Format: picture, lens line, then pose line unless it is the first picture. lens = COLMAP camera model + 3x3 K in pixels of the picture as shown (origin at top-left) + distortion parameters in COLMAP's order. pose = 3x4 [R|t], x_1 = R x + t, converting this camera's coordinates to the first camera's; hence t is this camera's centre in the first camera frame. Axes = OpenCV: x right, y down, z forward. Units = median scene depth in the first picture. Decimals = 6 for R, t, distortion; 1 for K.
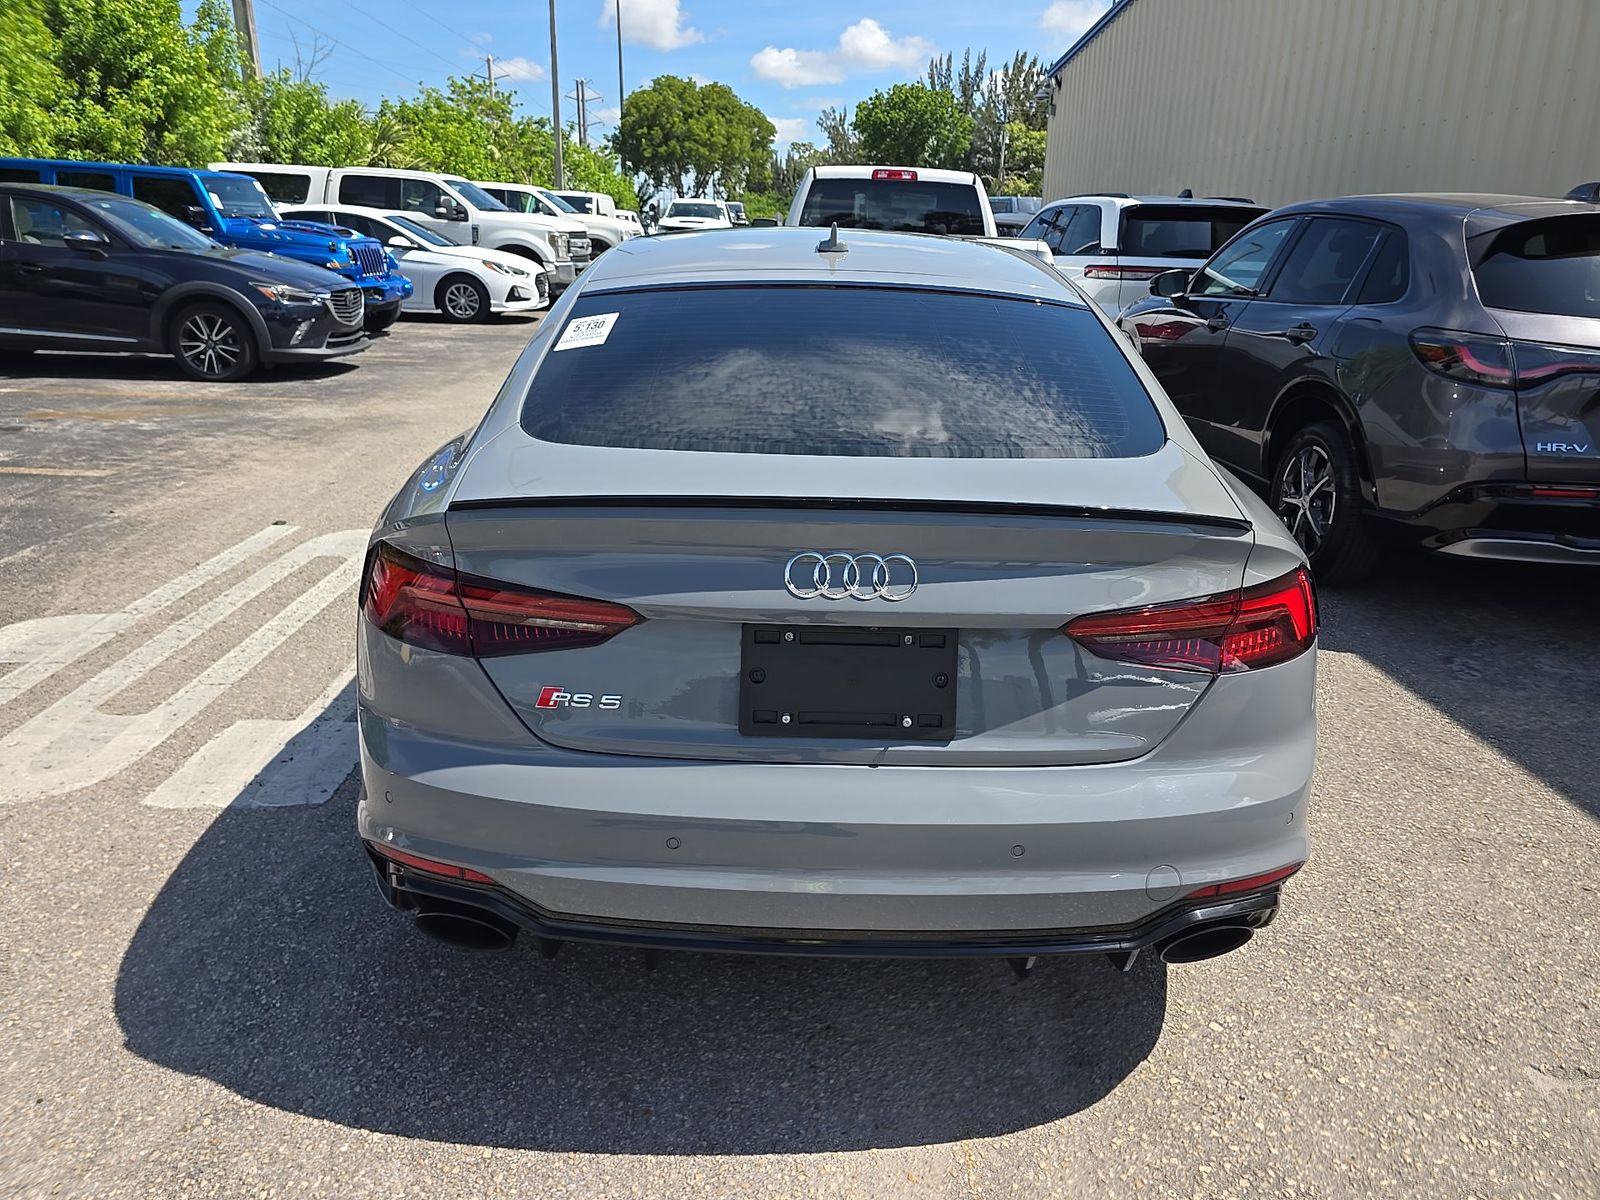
lens RADIAL K [[1109.2, 0, 797.5], [0, 1109.2, 603.9], [0, 0, 1]] dist [0.040826, -0.047007]
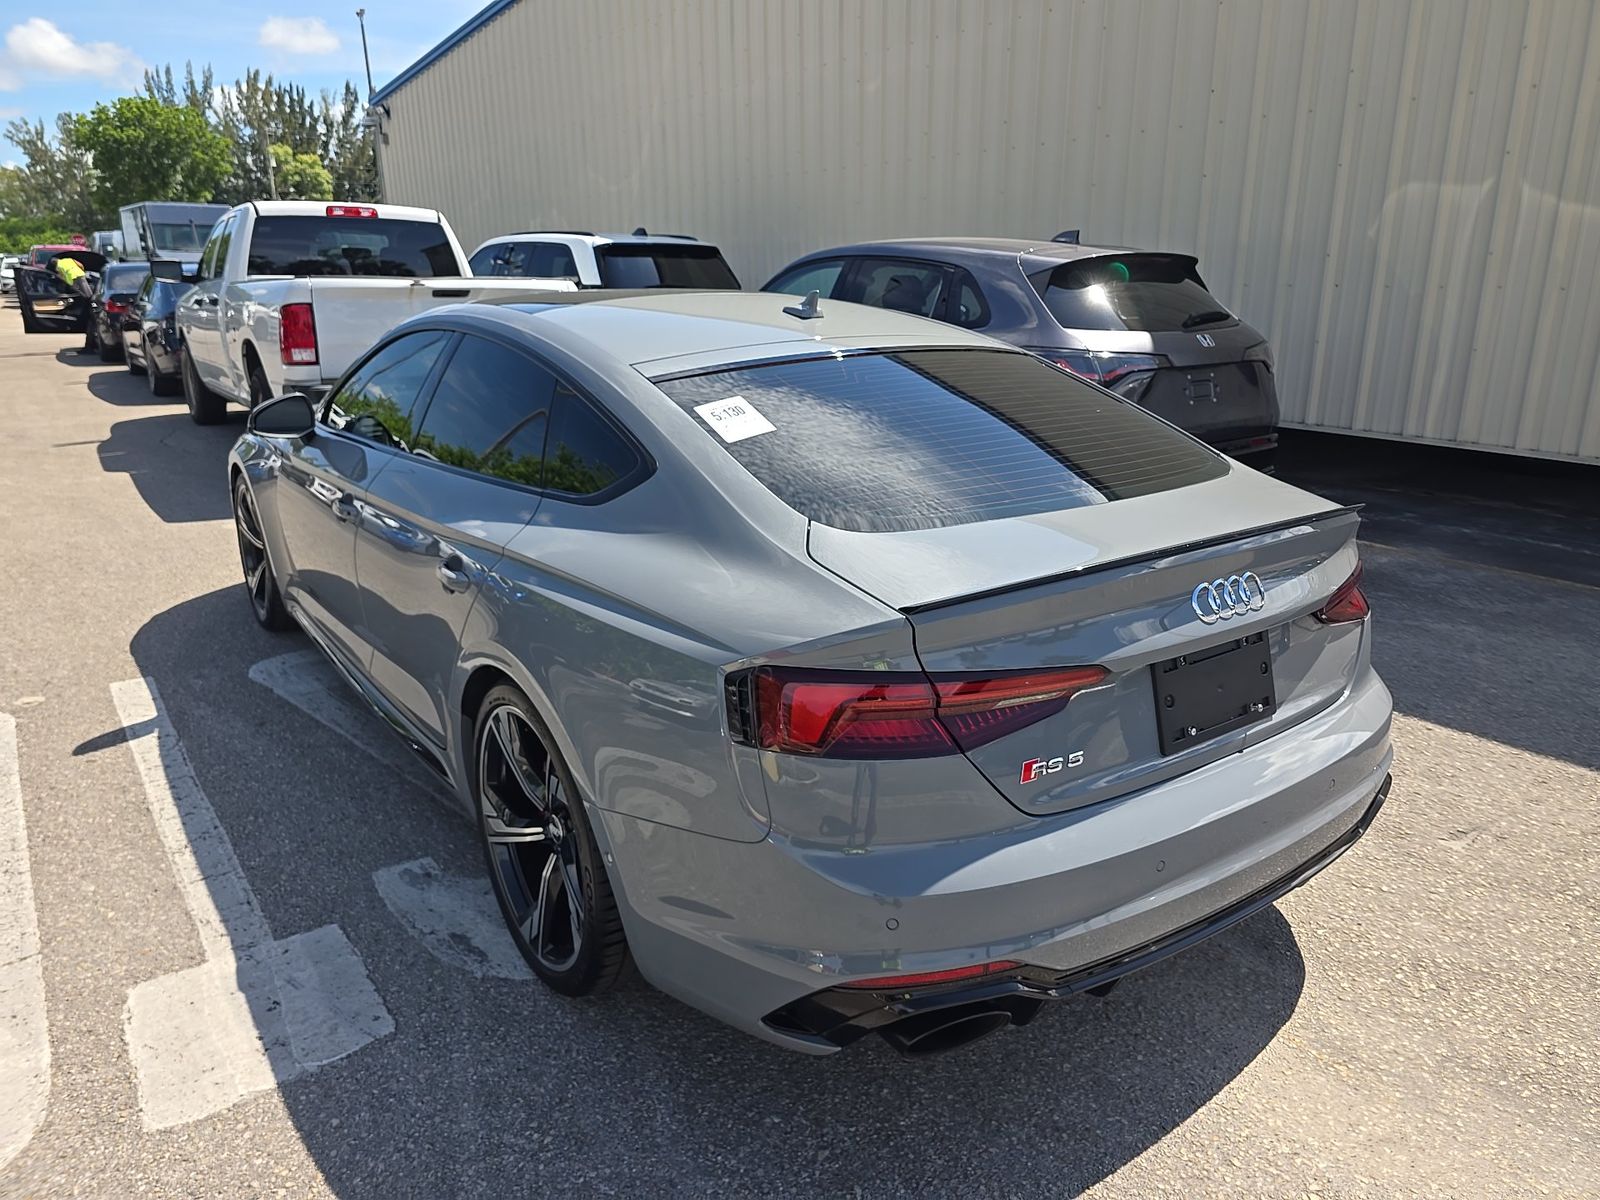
lens RADIAL K [[1109.2, 0, 797.5], [0, 1109.2, 603.9], [0, 0, 1]] dist [0.040826, -0.047007]
pose [[0.808142, -0.195316, 0.555661, -0.112427], [0.205411, 0.977645, 0.044898, -0.018954], [-0.552008, 0.077854, 0.830196, 0.029374]]
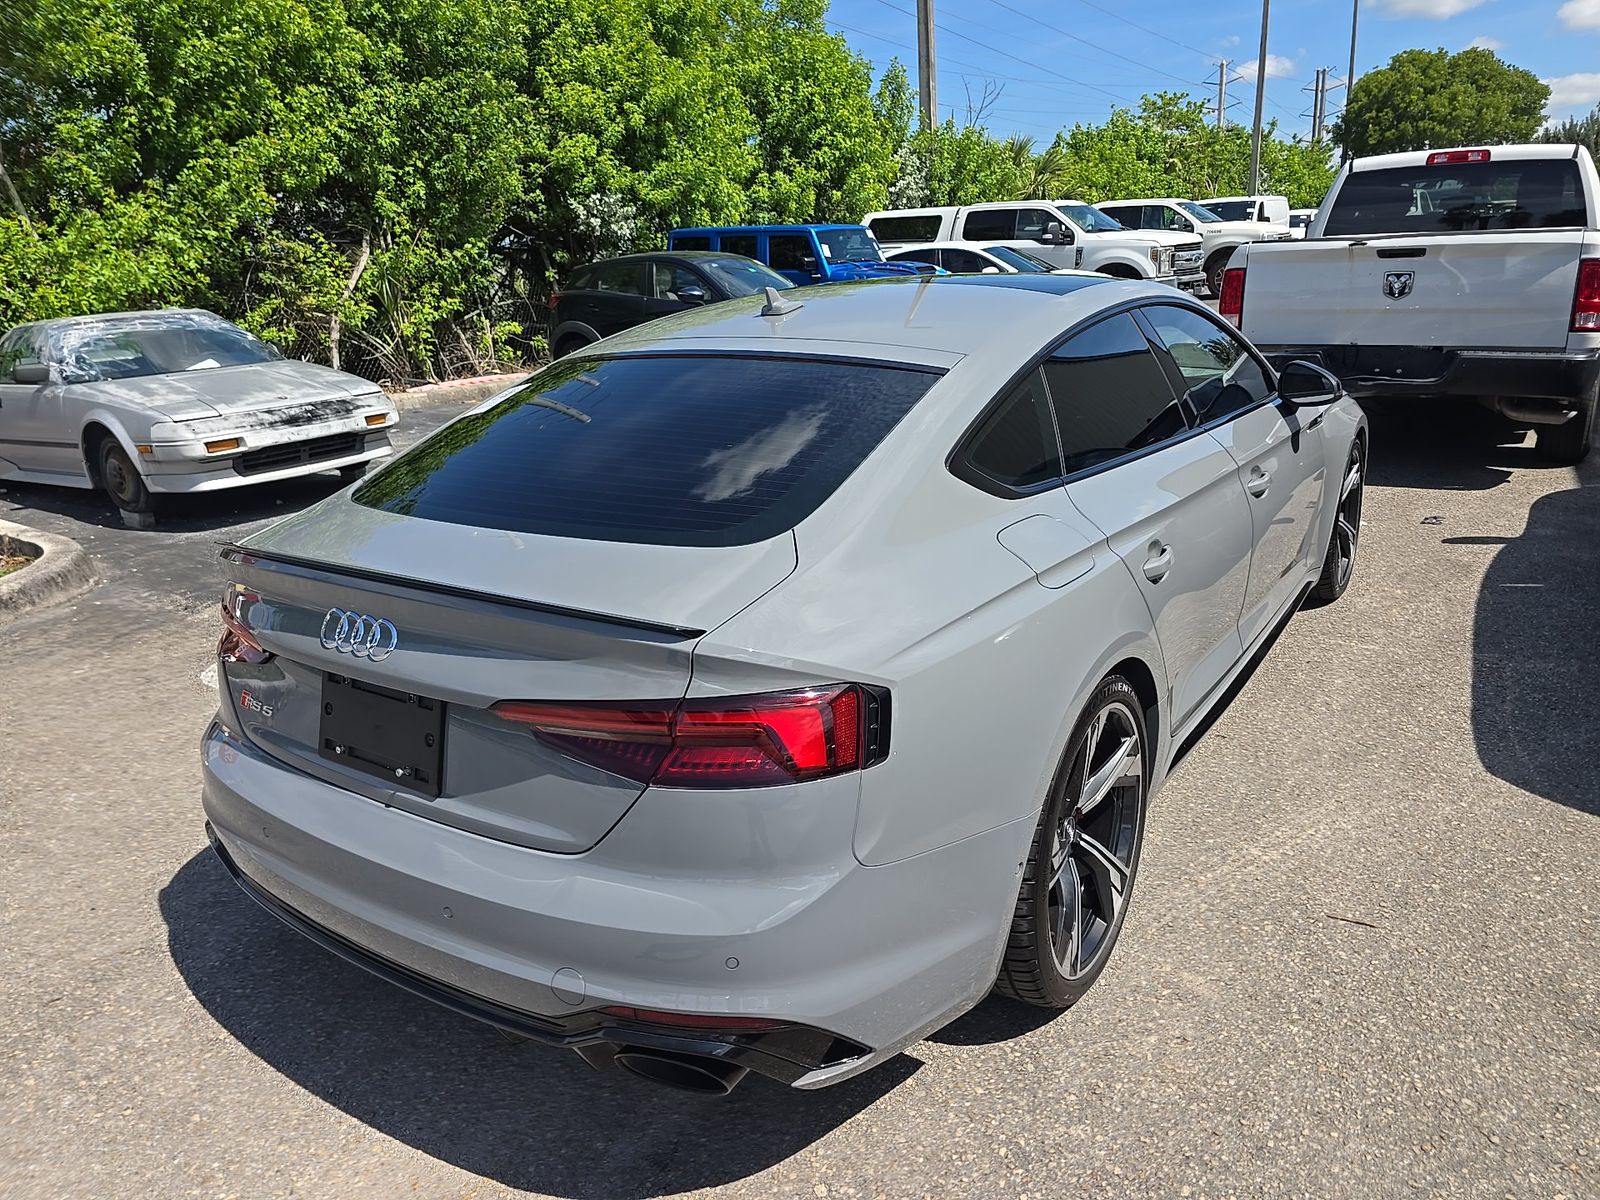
lens RADIAL K [[1092.6, 0, 800.0], [0, 1092.6, 600.0], [0, 0, 1]] dist [0.058546, -0.058262]
pose [[0.817736, 0.102924, -0.566317, 0.108973], [-0.107642, 0.993870, 0.025199, -0.014408], [0.565439, 0.040354, 0.823802, 0.031866]]
